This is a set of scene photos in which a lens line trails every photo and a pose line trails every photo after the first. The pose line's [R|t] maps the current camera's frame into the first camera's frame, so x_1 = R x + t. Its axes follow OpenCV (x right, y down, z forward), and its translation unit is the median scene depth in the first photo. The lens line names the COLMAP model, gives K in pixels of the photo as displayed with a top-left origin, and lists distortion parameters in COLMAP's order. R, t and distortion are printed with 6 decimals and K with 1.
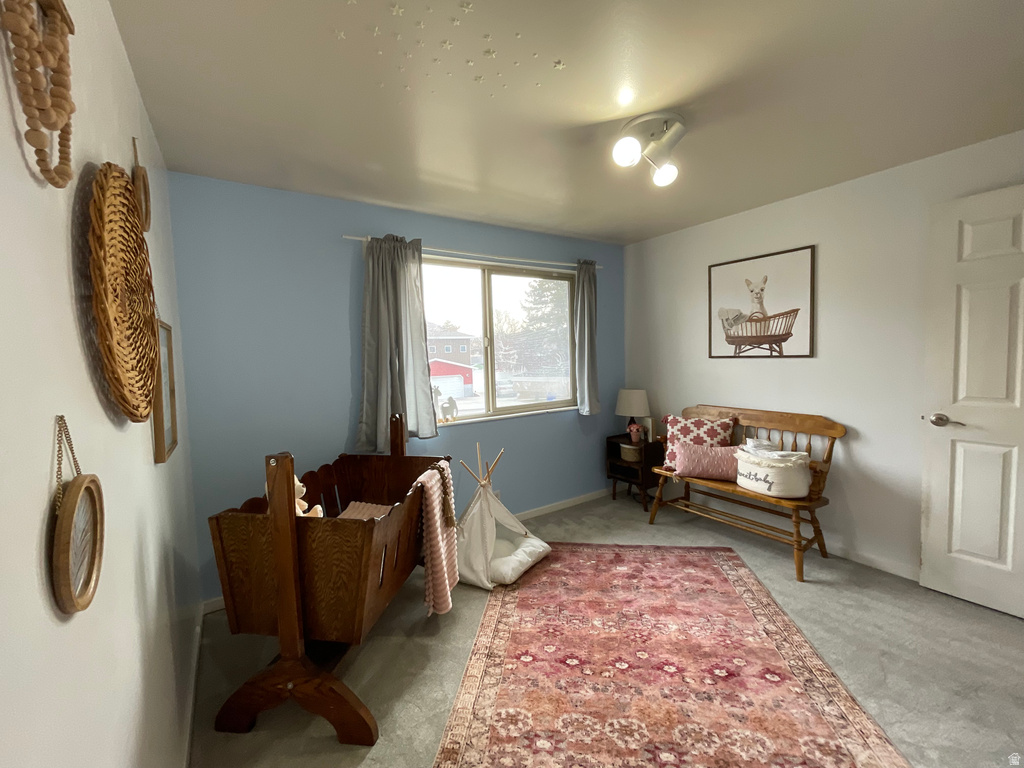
lens RADIAL K [[413.9, 0, 508.0], [0, 413.9, 379.0], [0, 0, 1]] dist [-0.007779, 0.000288]
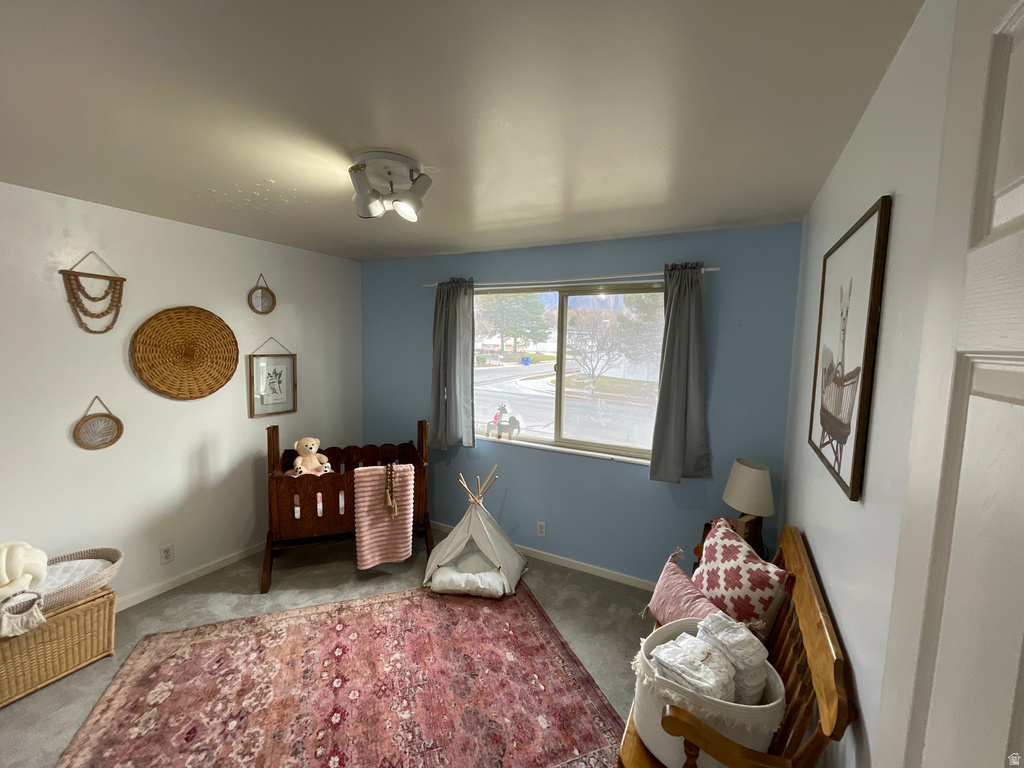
lens RADIAL K [[413.9, 0, 509.5], [0, 413.9, 379.7], [0, 0, 1]] dist [-0.007779, 0.000288]
pose [[0.496660, 0.118138, -0.859868, 0.862900], [-0.097387, 0.992023, 0.080045, -0.153003], [0.862465, 0.043985, 0.504203, 0.514797]]
